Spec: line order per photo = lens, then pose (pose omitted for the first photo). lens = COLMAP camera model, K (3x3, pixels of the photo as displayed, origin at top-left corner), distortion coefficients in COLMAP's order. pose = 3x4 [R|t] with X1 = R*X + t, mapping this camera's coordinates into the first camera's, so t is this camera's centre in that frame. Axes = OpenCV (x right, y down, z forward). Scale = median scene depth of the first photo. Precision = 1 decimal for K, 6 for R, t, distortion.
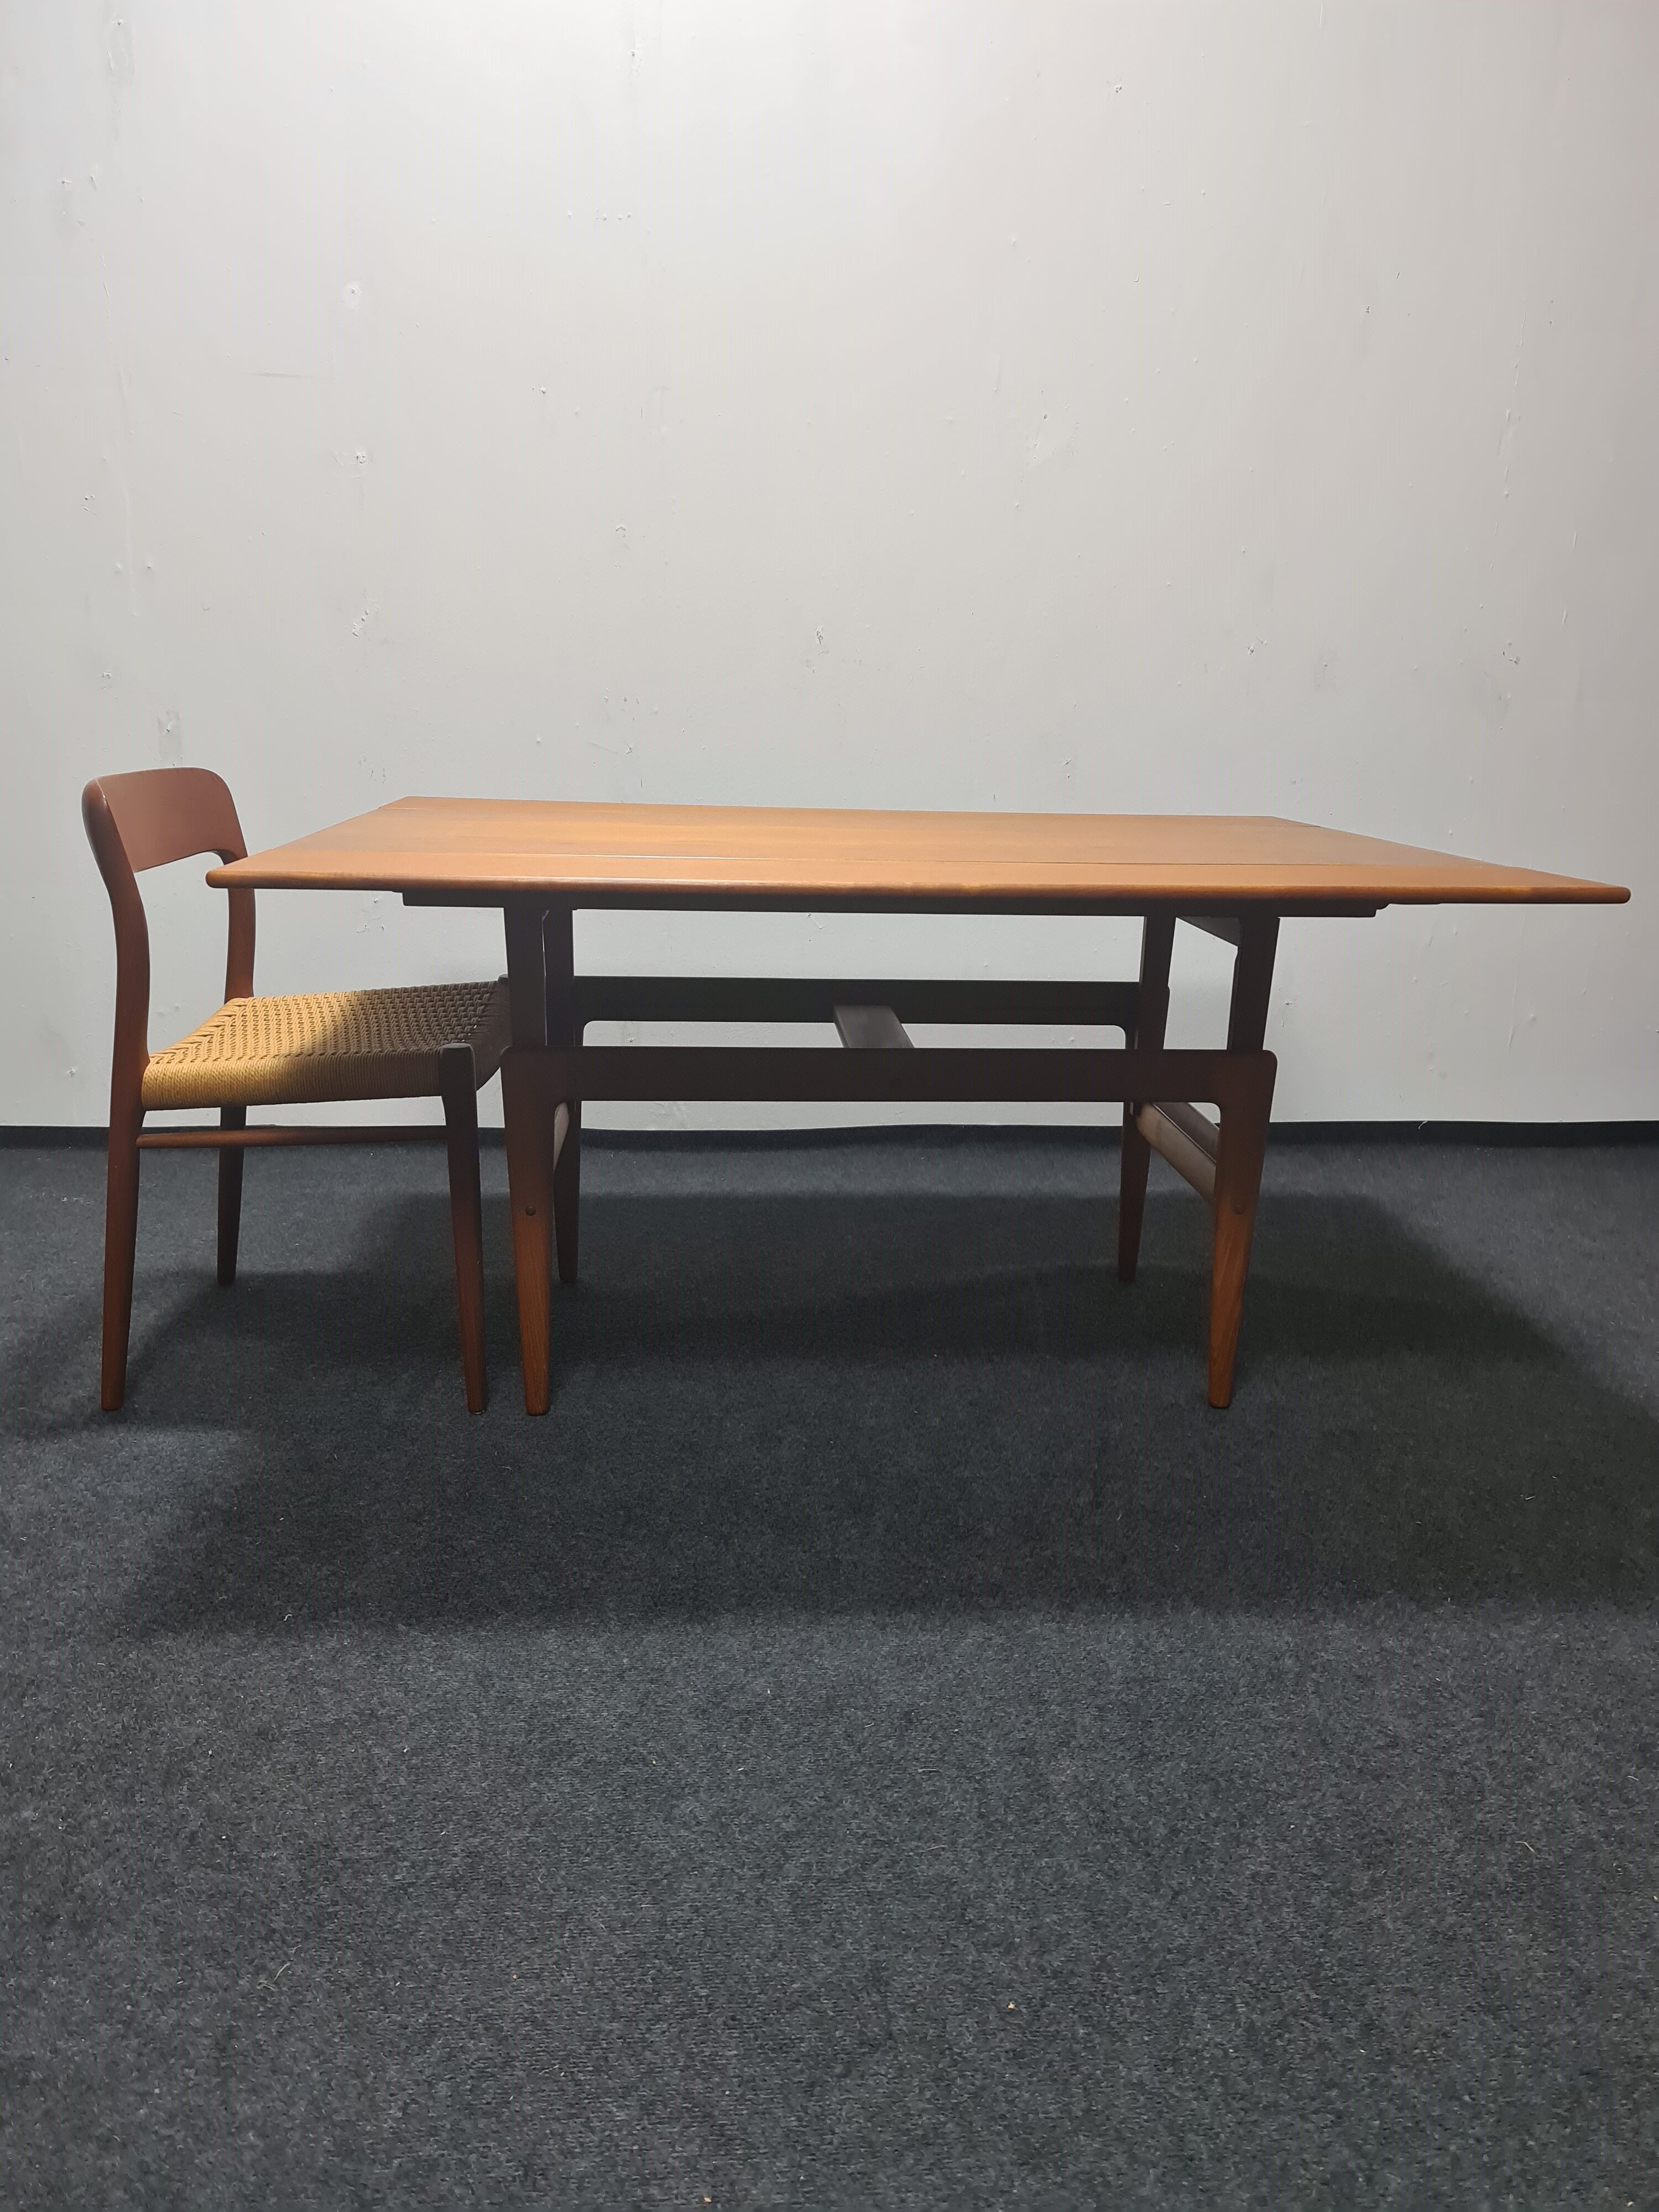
lens RADIAL K [[1621.7, 0, 828.2], [0, 1621.7, 1120.3], [0, 0, 1]] dist [0.077143, -0.062127]
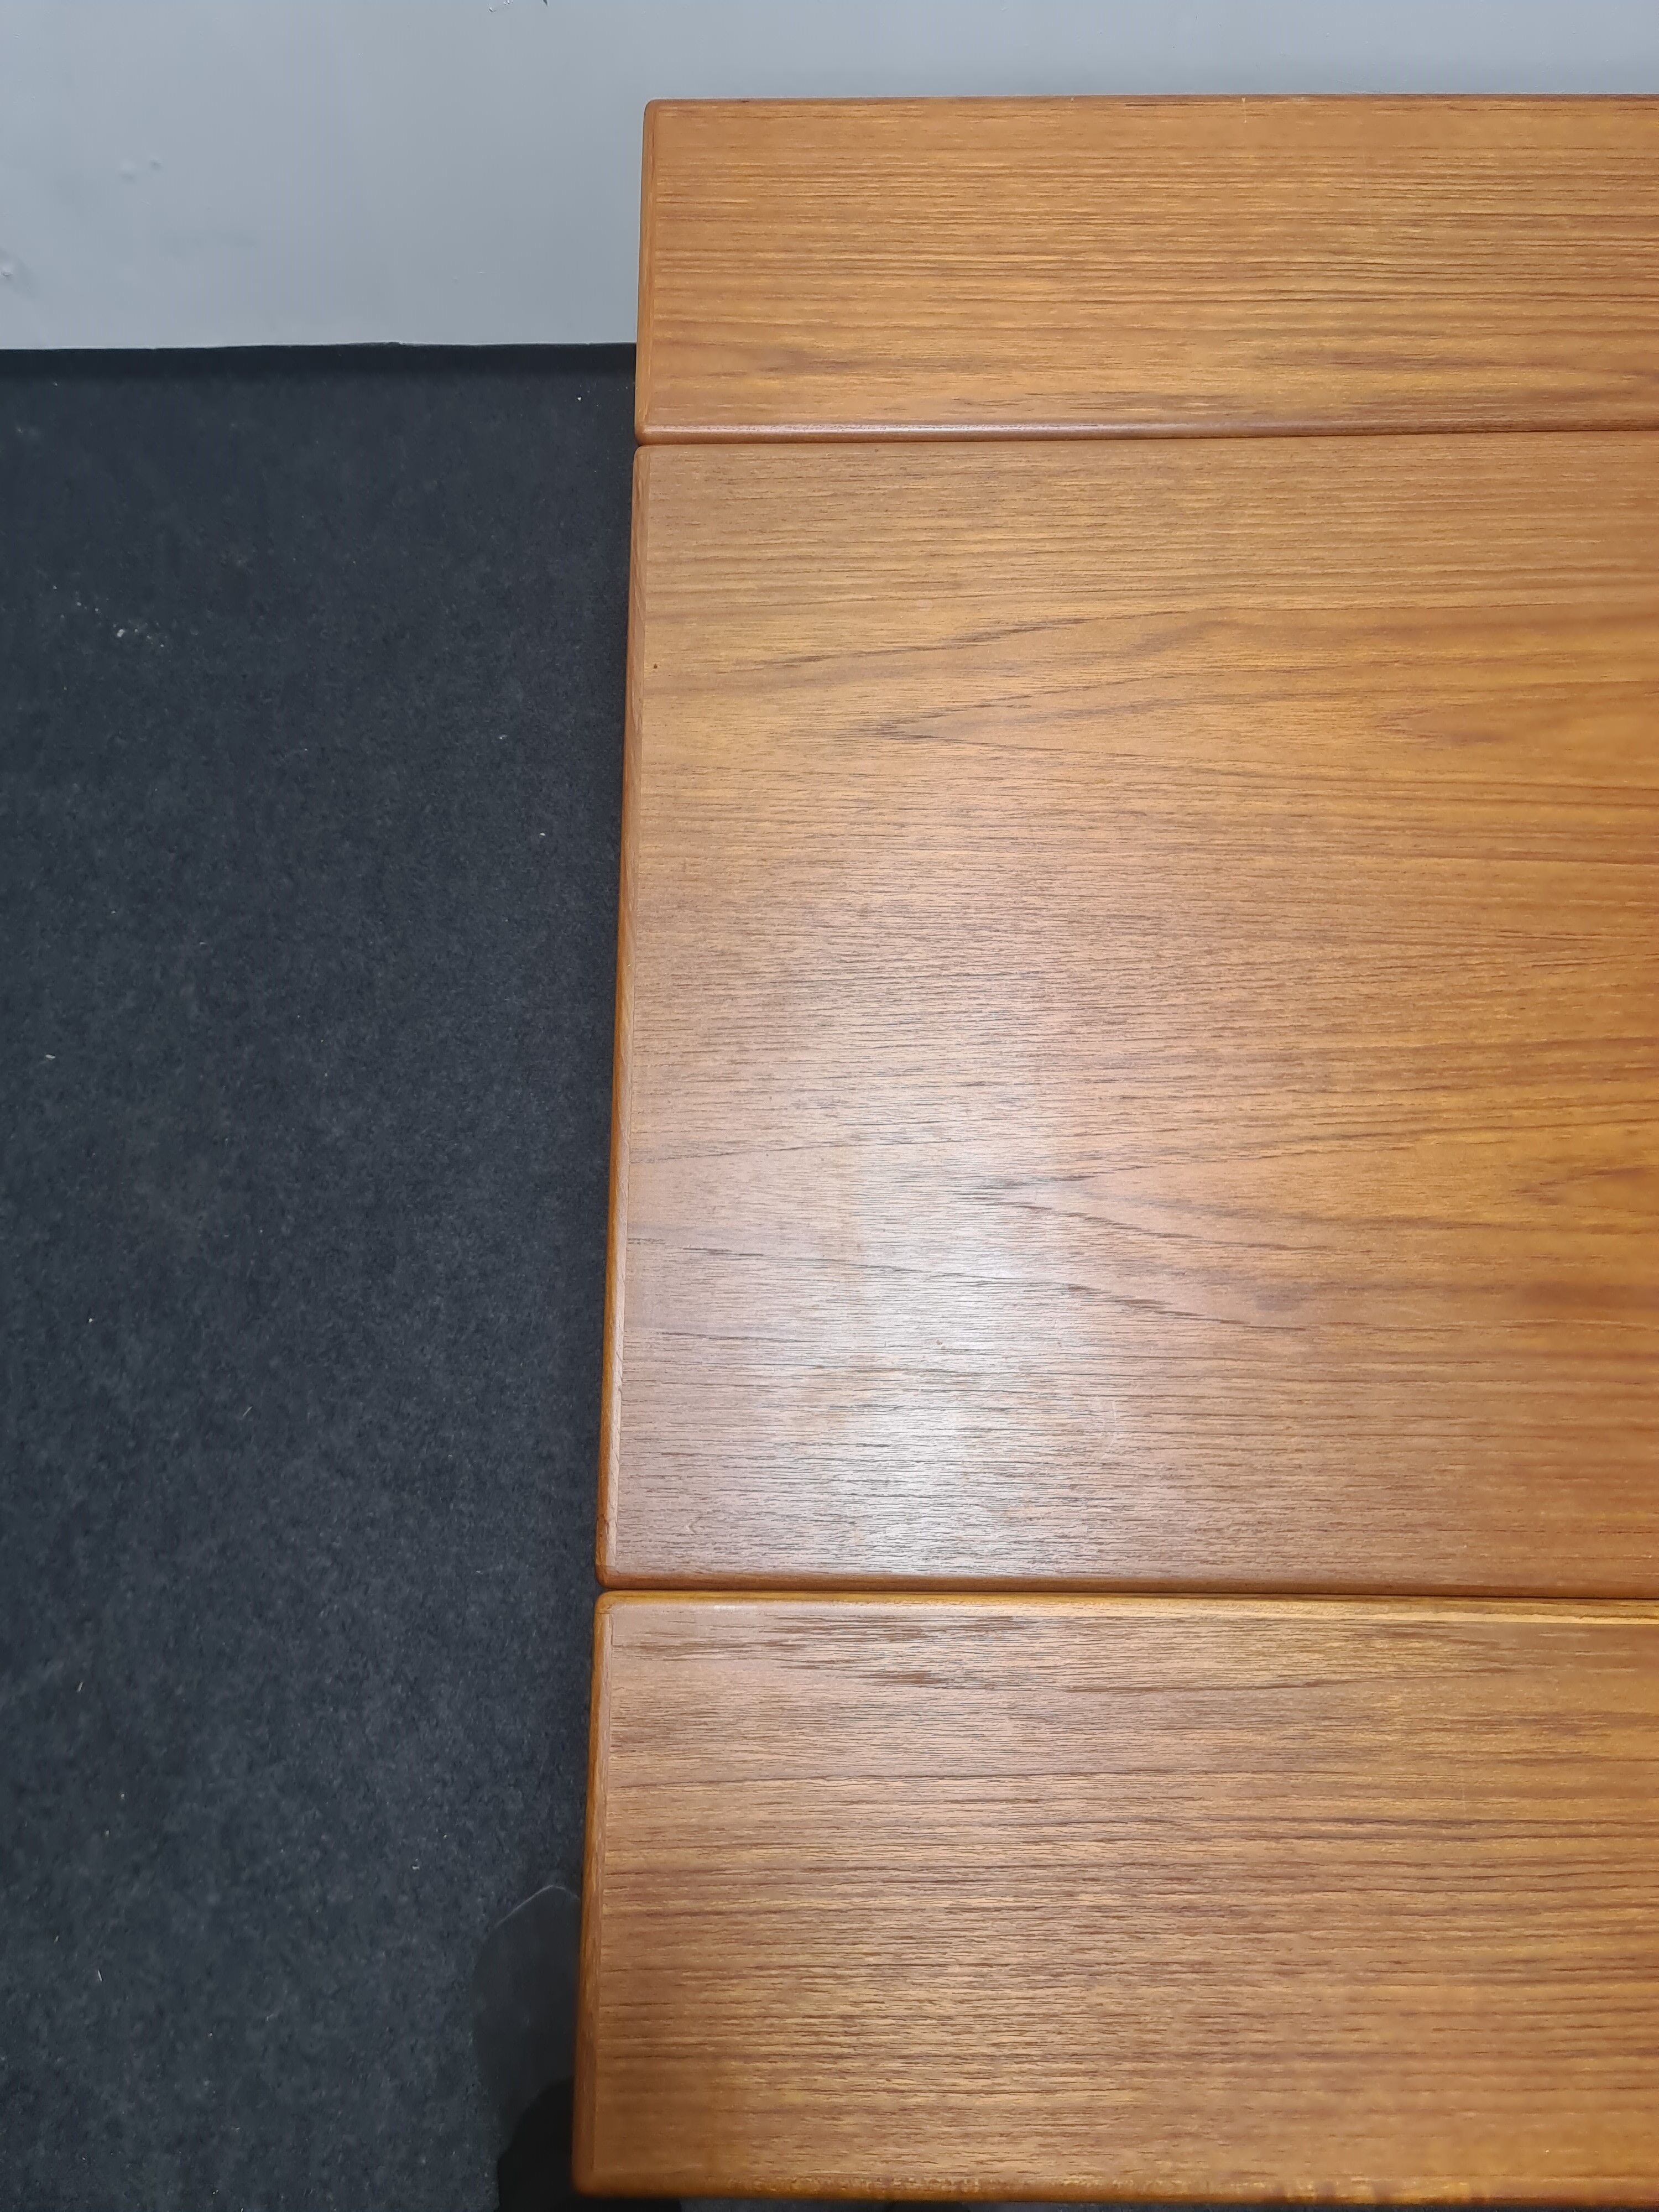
lens RADIAL K [[1621.7, 0, 790.5], [0, 1621.7, 1100.9], [0, 0, 1]] dist [0.077143, -0.062127]
pose [[0.996335, 0.060477, -0.060493, -0.332310], [0.020925, 0.513392, 0.857899, -0.694874], [0.082940, -0.856021, 0.510245, 1.078845]]
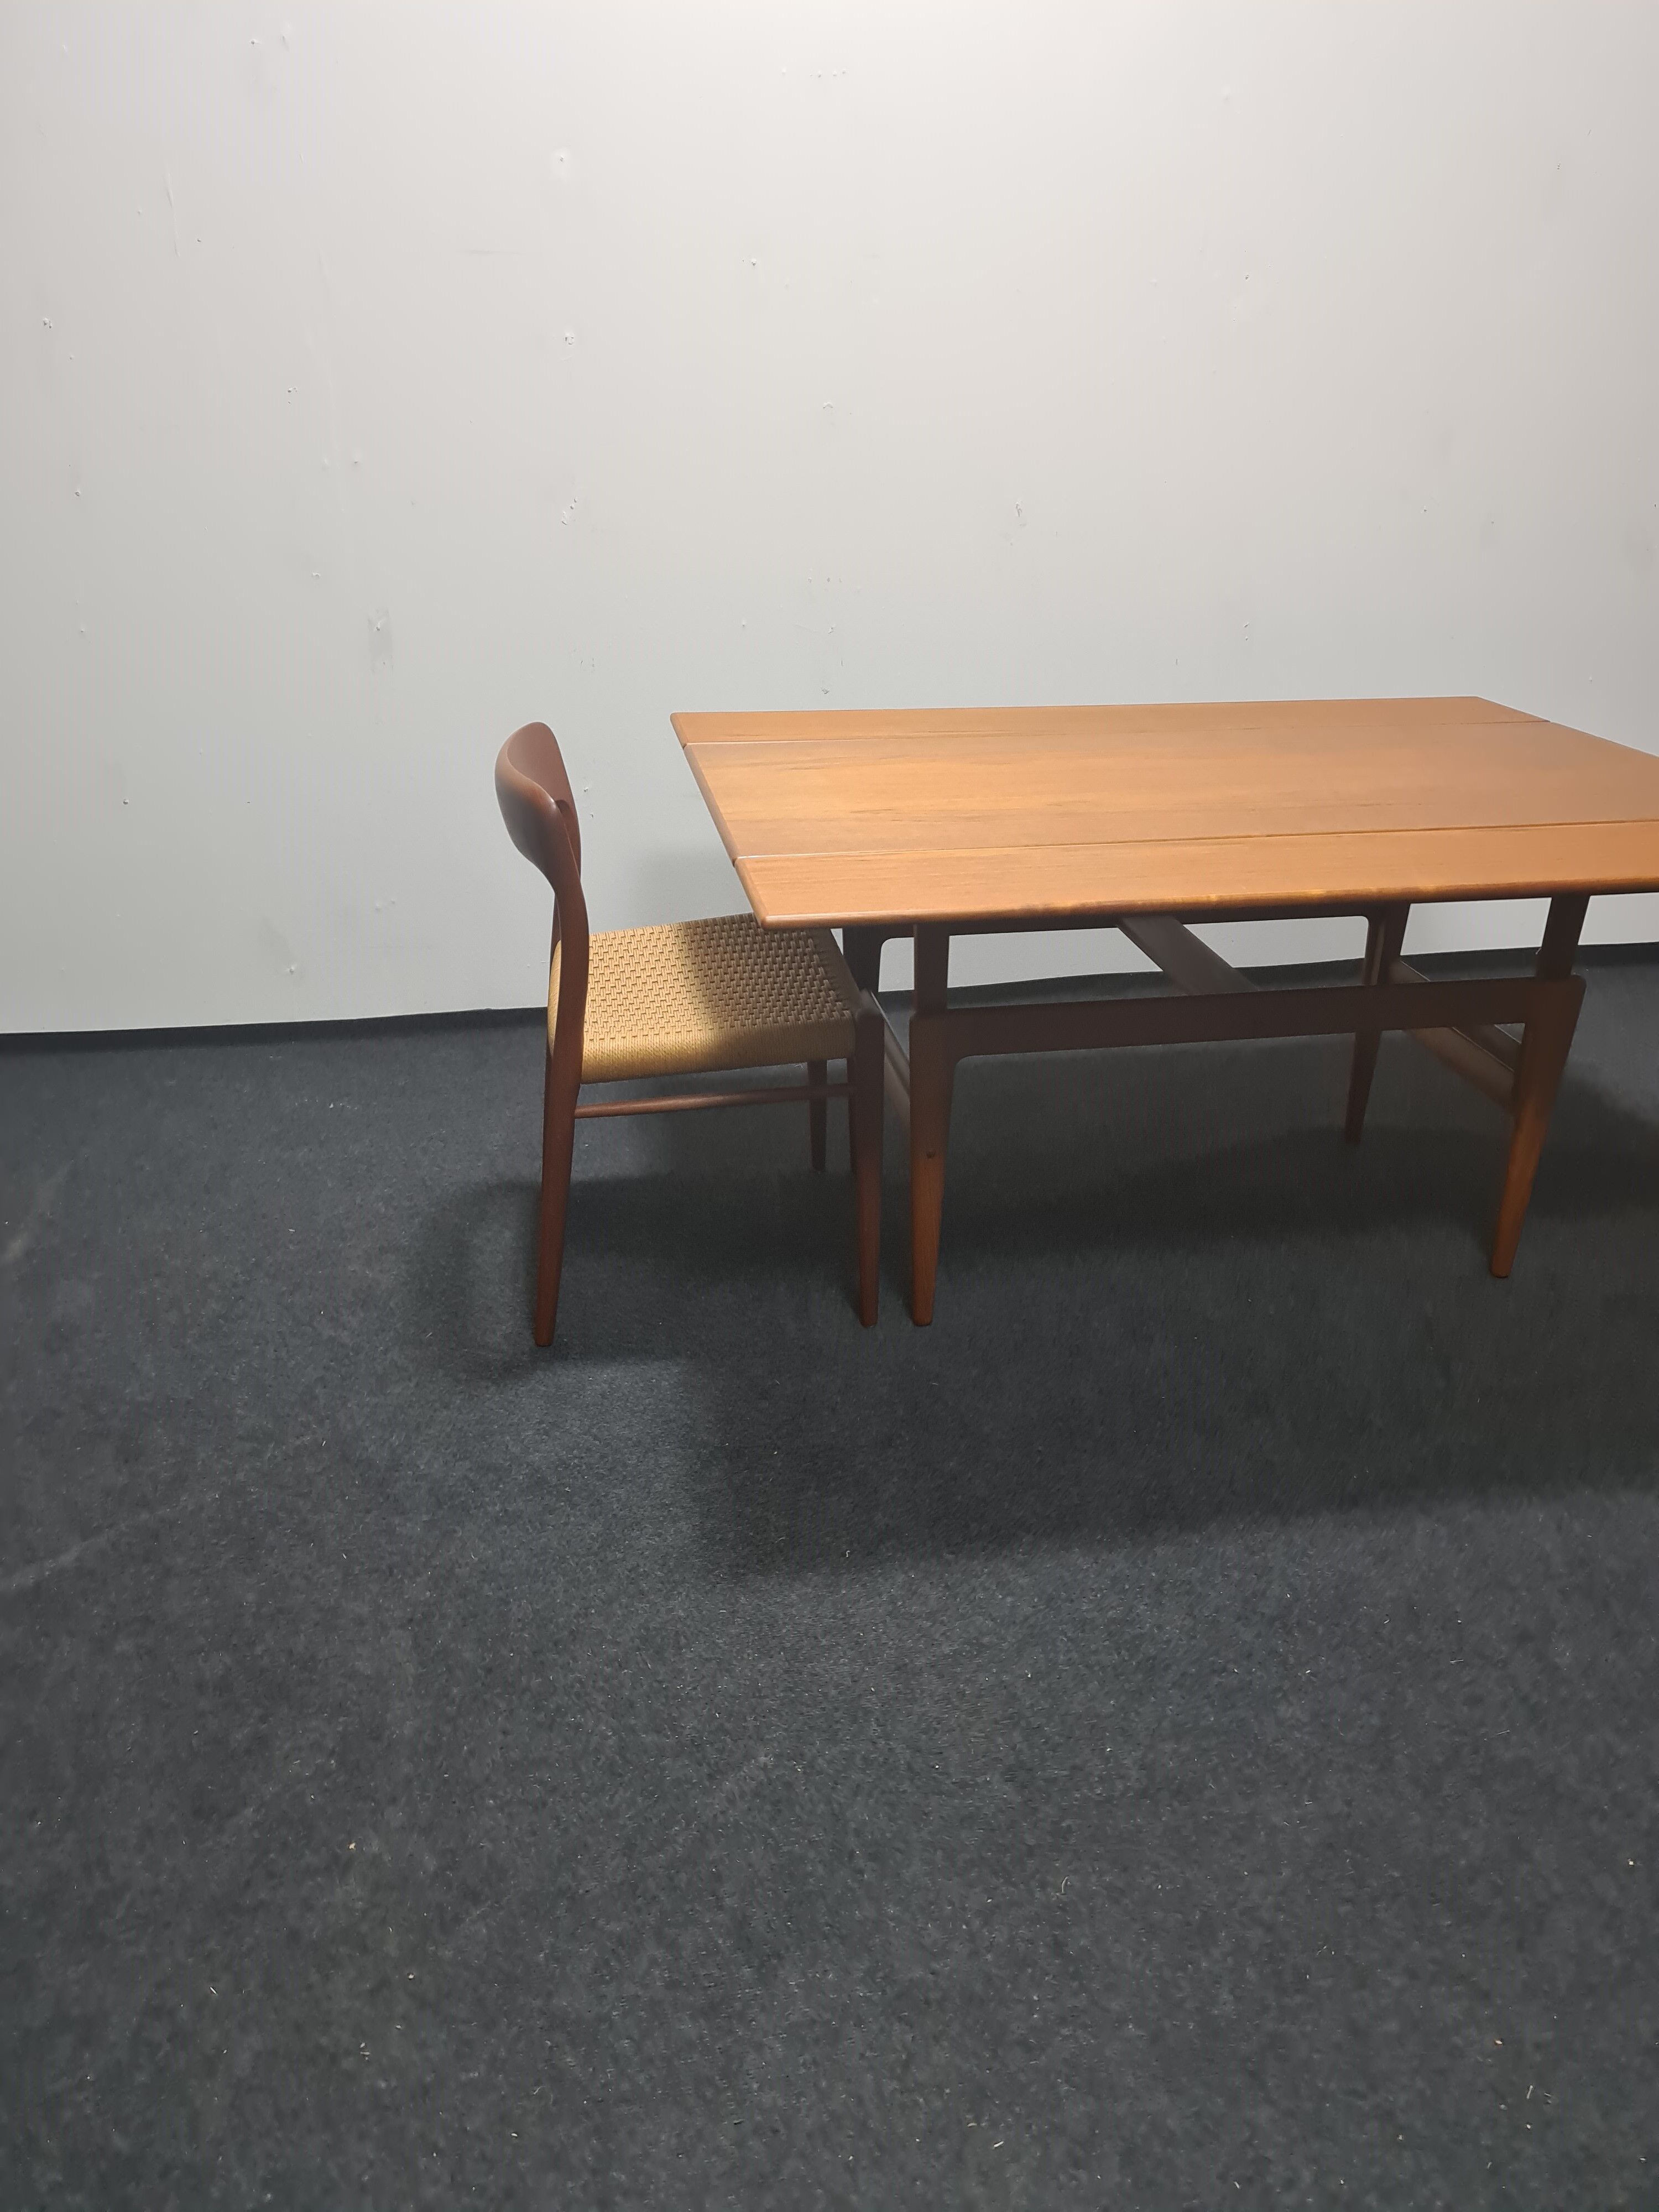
lens RADIAL K [[1621.7, 0, 827.1], [0, 1621.7, 1094.3], [0, 0, 1]] dist [0.077143, -0.062127]
pose [[0.994482, -0.053682, 0.090127, -0.461628], [0.037835, 0.984866, 0.169135, -0.228646], [-0.097842, -0.164792, 0.981463, -0.083505]]
